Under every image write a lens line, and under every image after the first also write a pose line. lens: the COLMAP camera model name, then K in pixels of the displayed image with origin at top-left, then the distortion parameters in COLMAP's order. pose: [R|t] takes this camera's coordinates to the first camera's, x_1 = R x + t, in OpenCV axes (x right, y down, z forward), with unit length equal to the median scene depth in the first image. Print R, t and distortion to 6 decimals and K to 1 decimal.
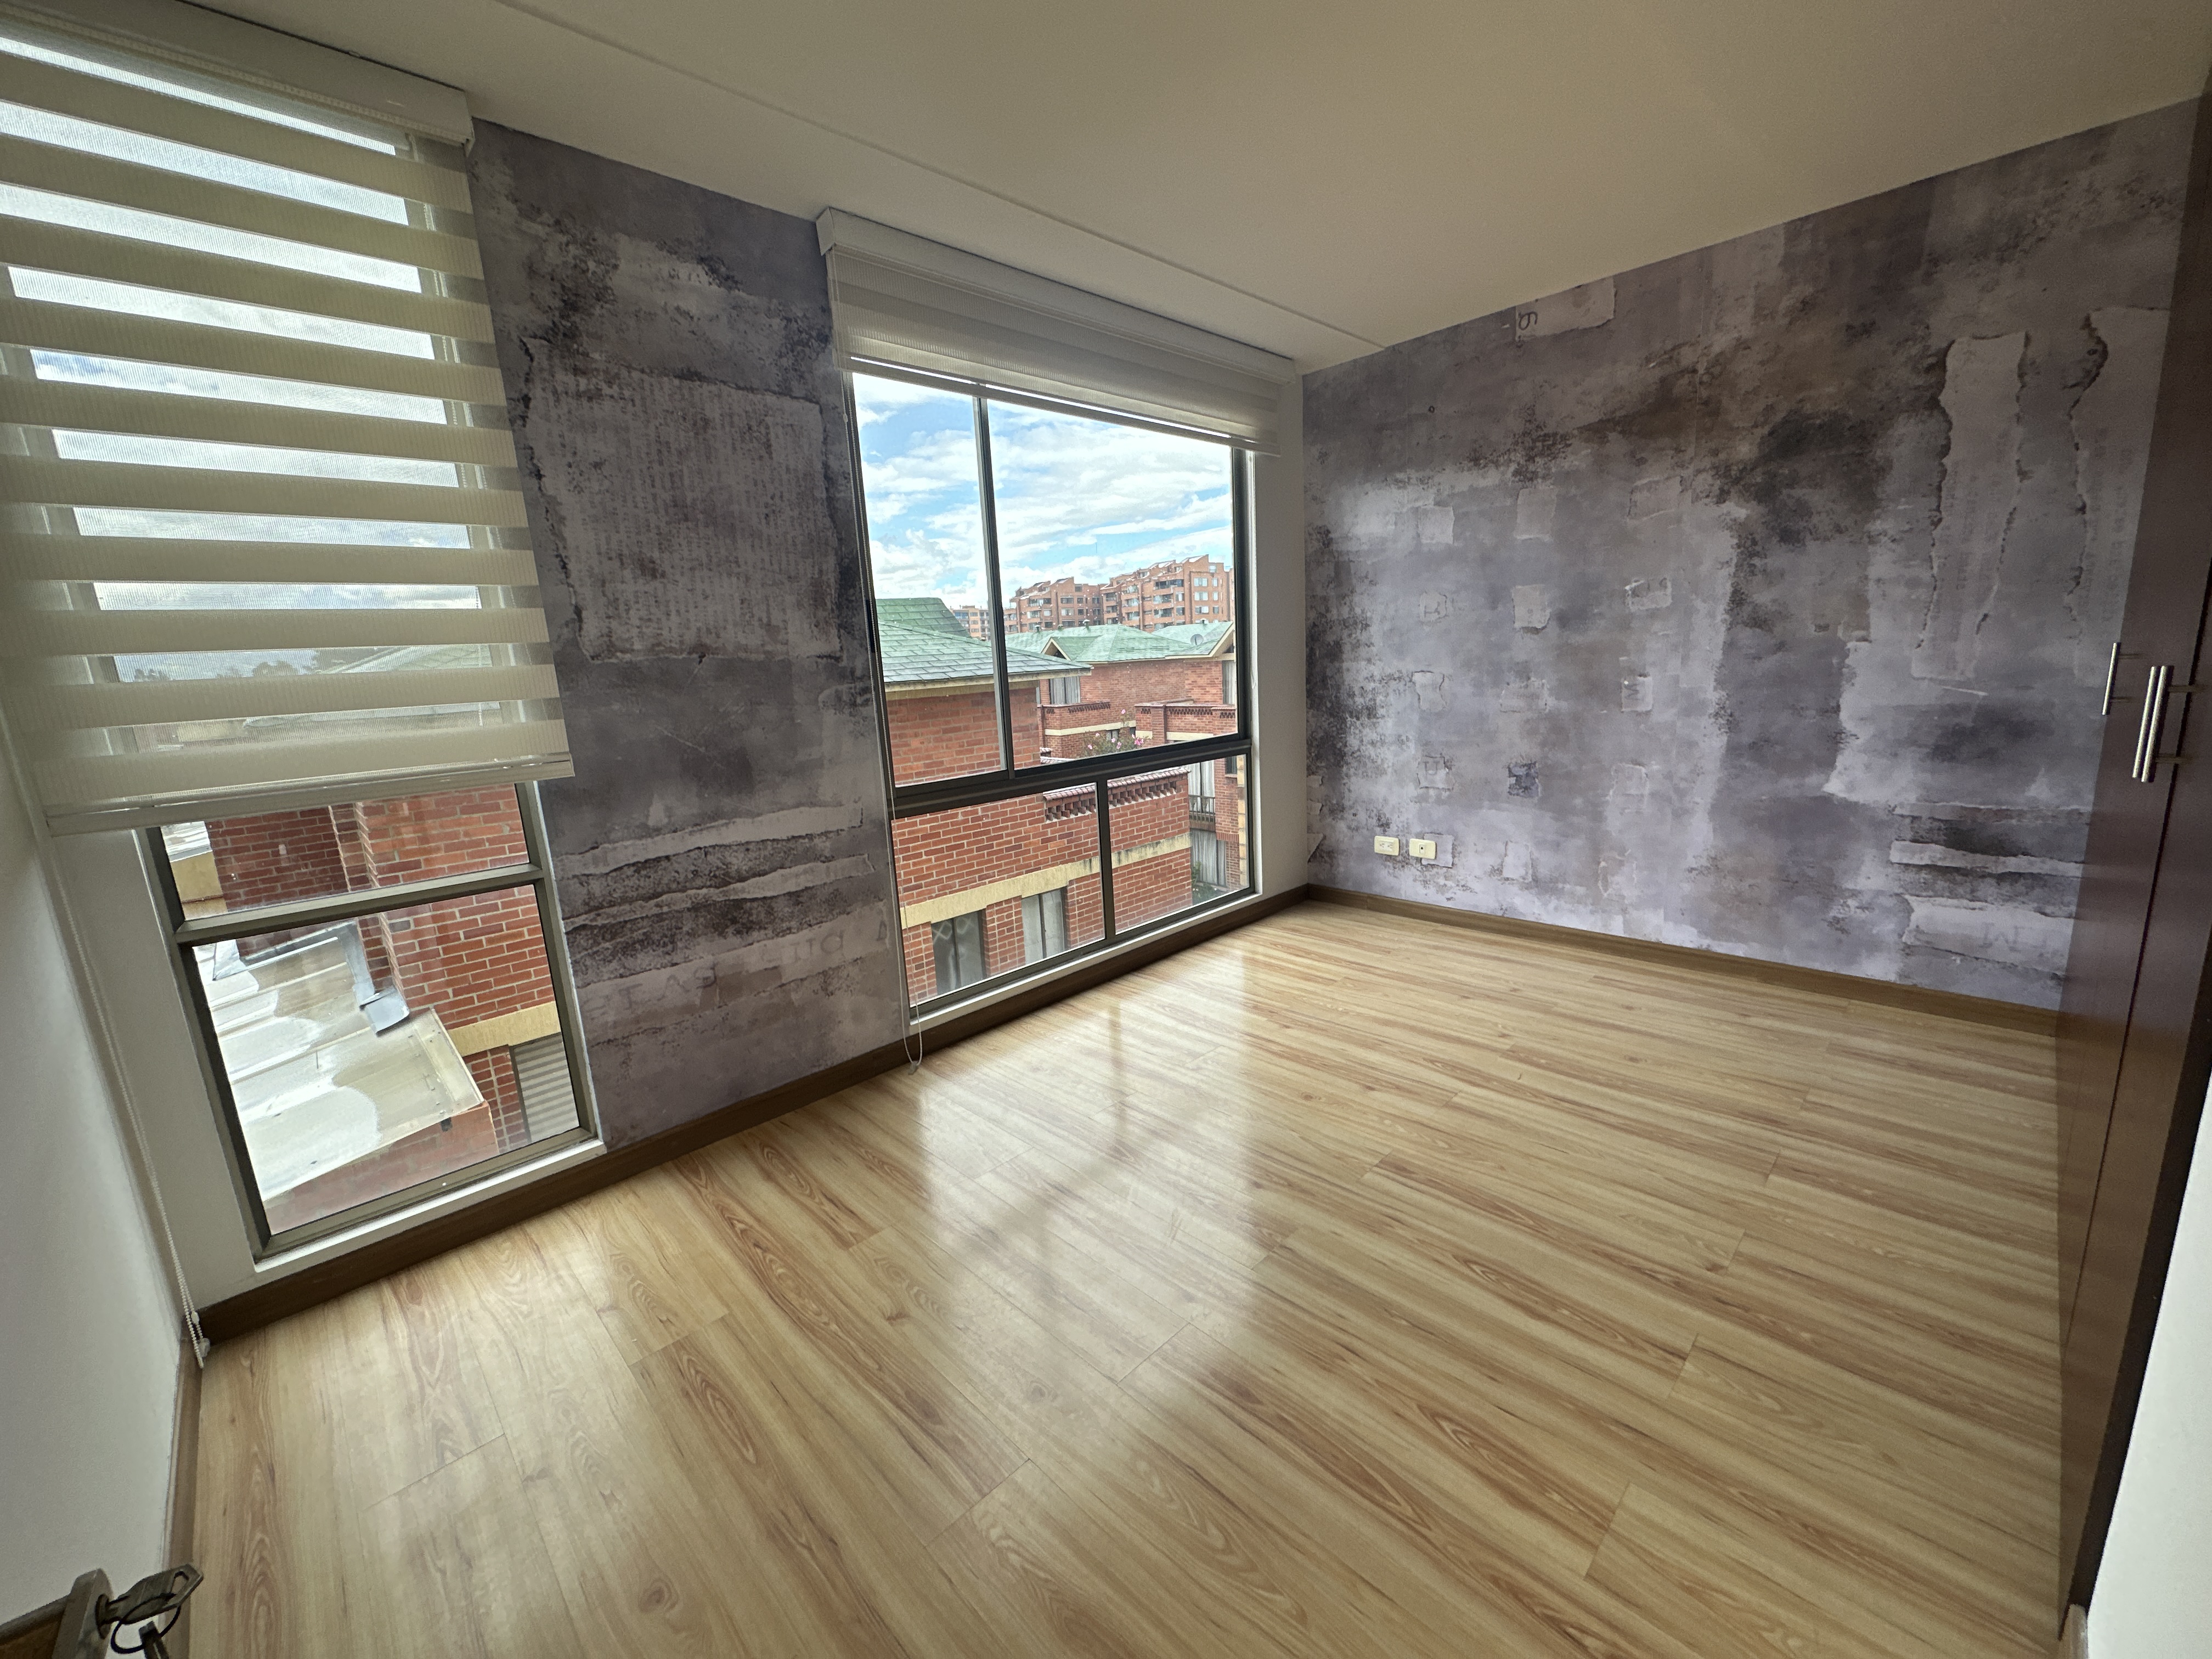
lens RADIAL K [[881.8, 0, 1103.6], [0, 881.8, 833.0], [0, 0, 1]] dist [-0.001188, -0.000329]
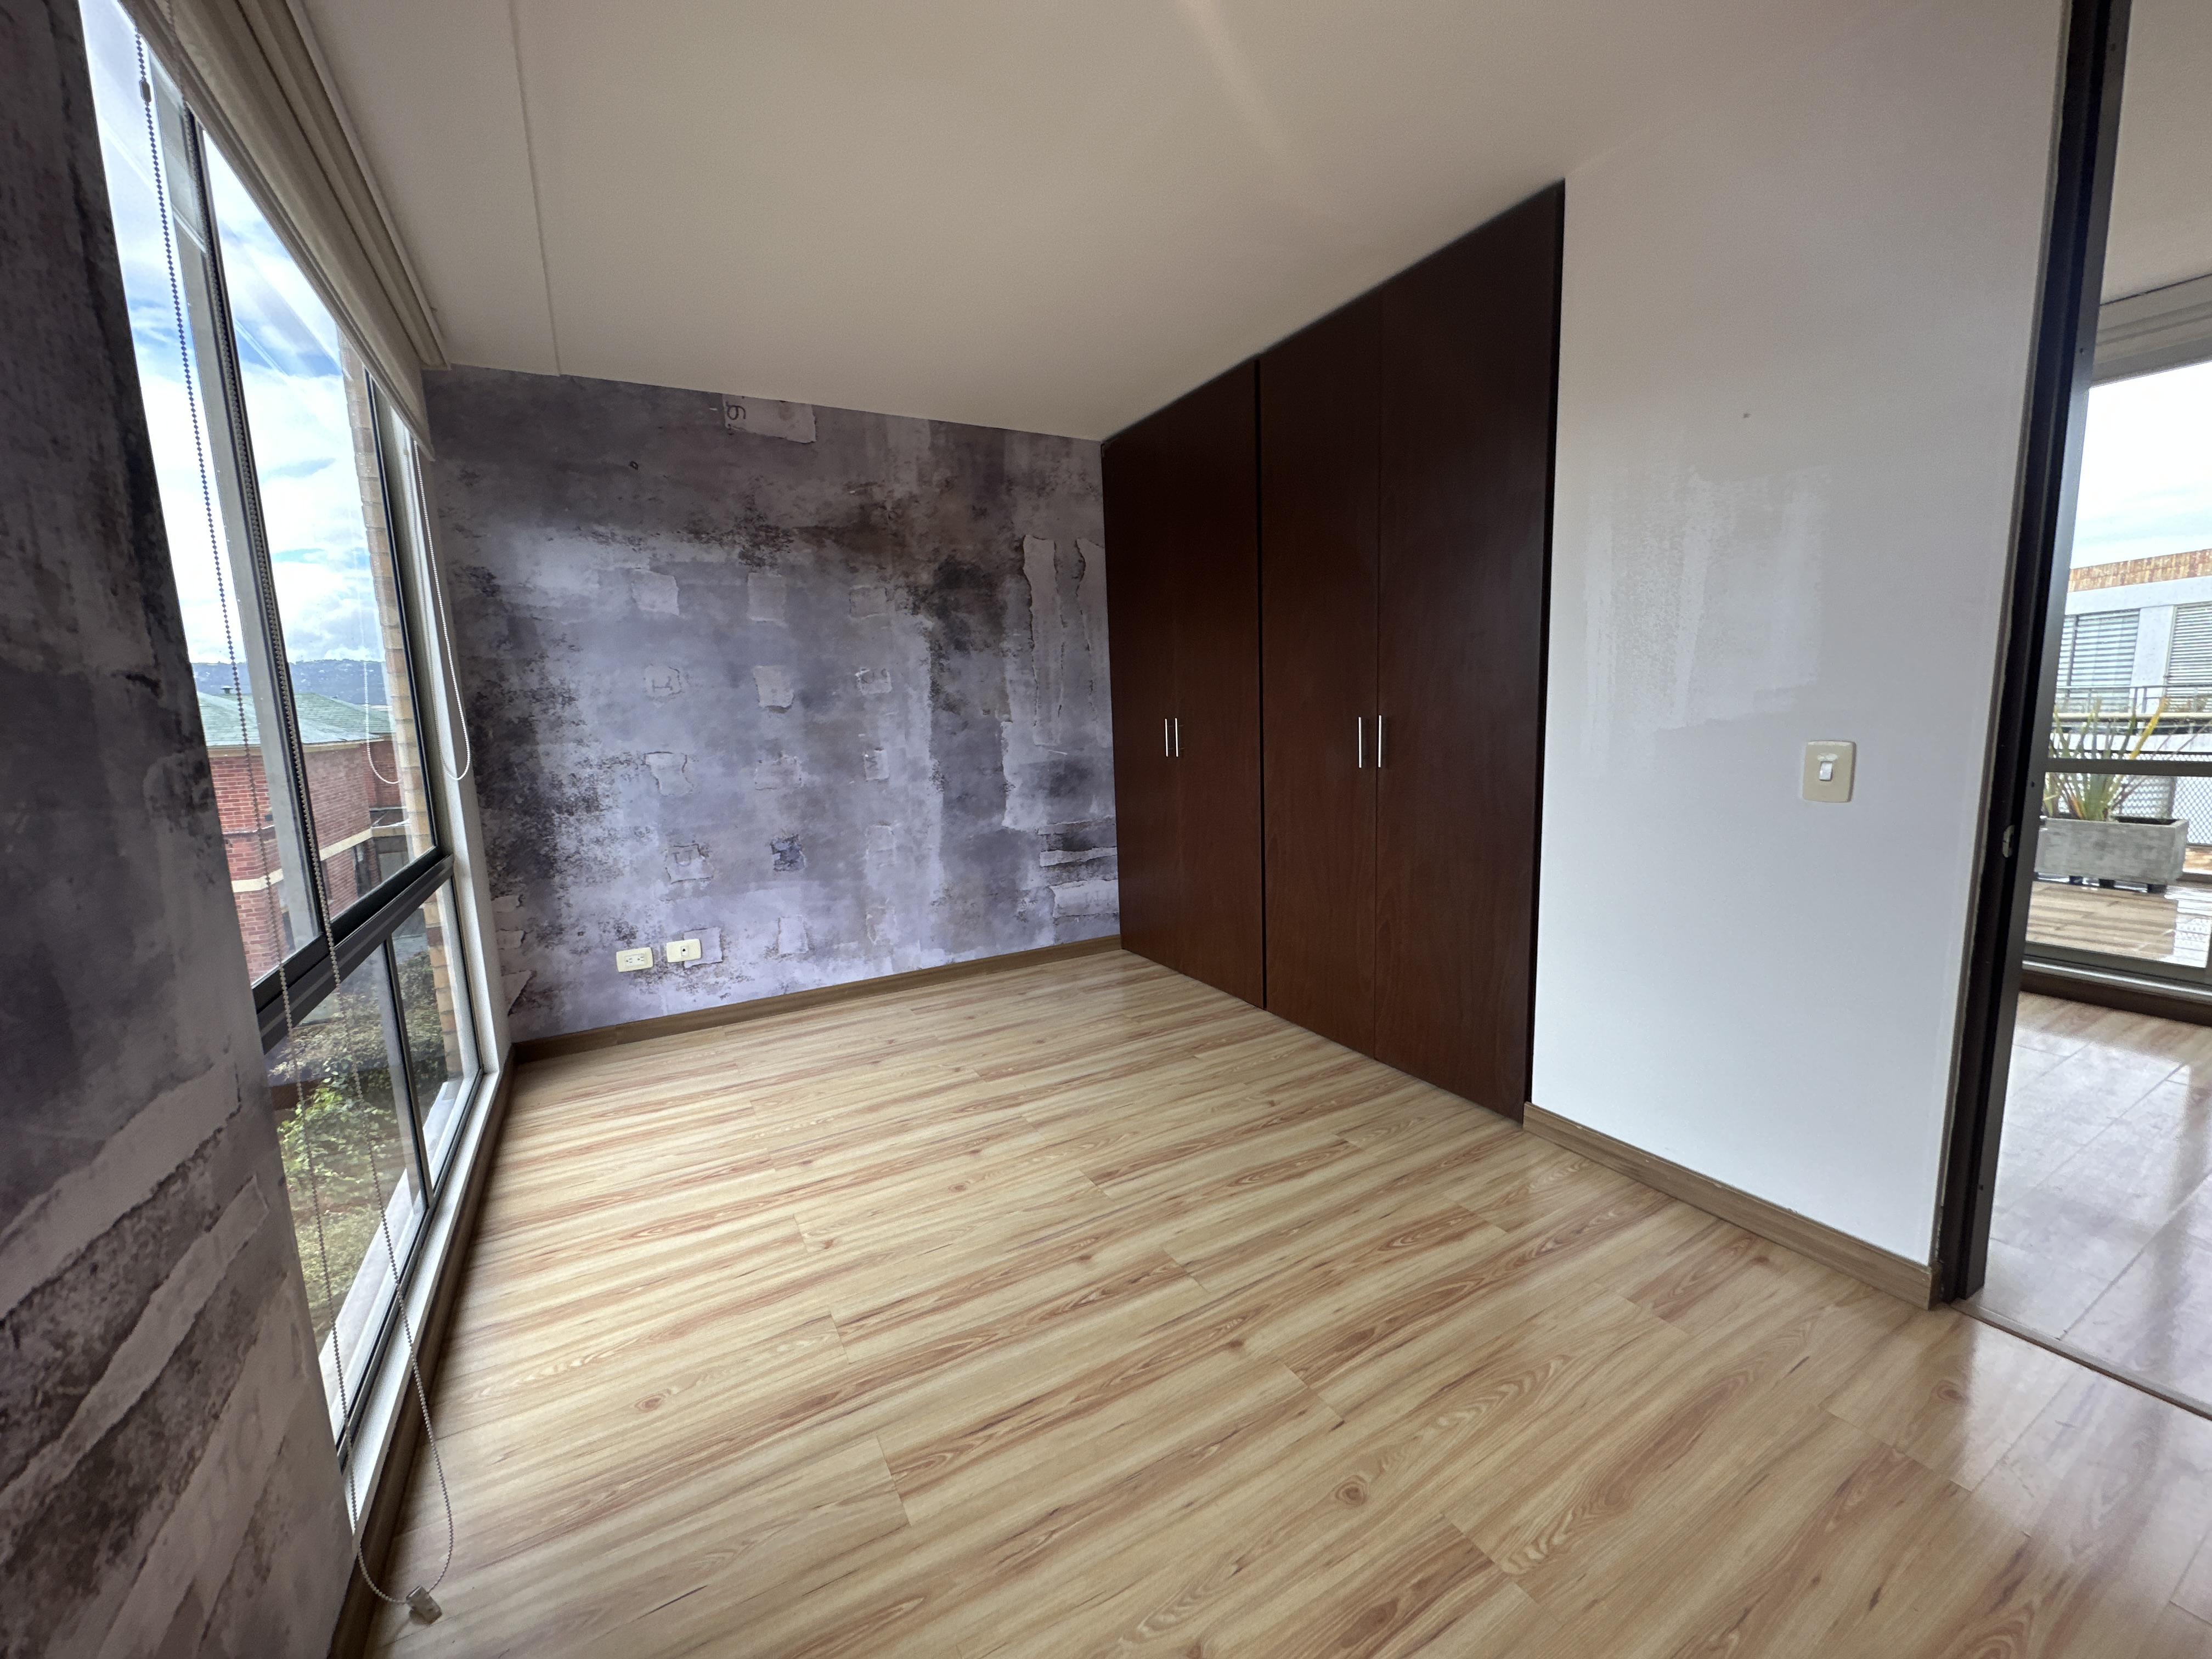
lens RADIAL K [[881.8, 0, 1103.6], [0, 881.8, 833.0], [0, 0, 1]] dist [-0.001188, -0.000329]
pose [[0.259219, -0.094521, 0.961182, -0.455573], [0.213967, 0.976090, 0.038282, -0.050921], [-0.941819, 0.195738, 0.273245, 0.421607]]
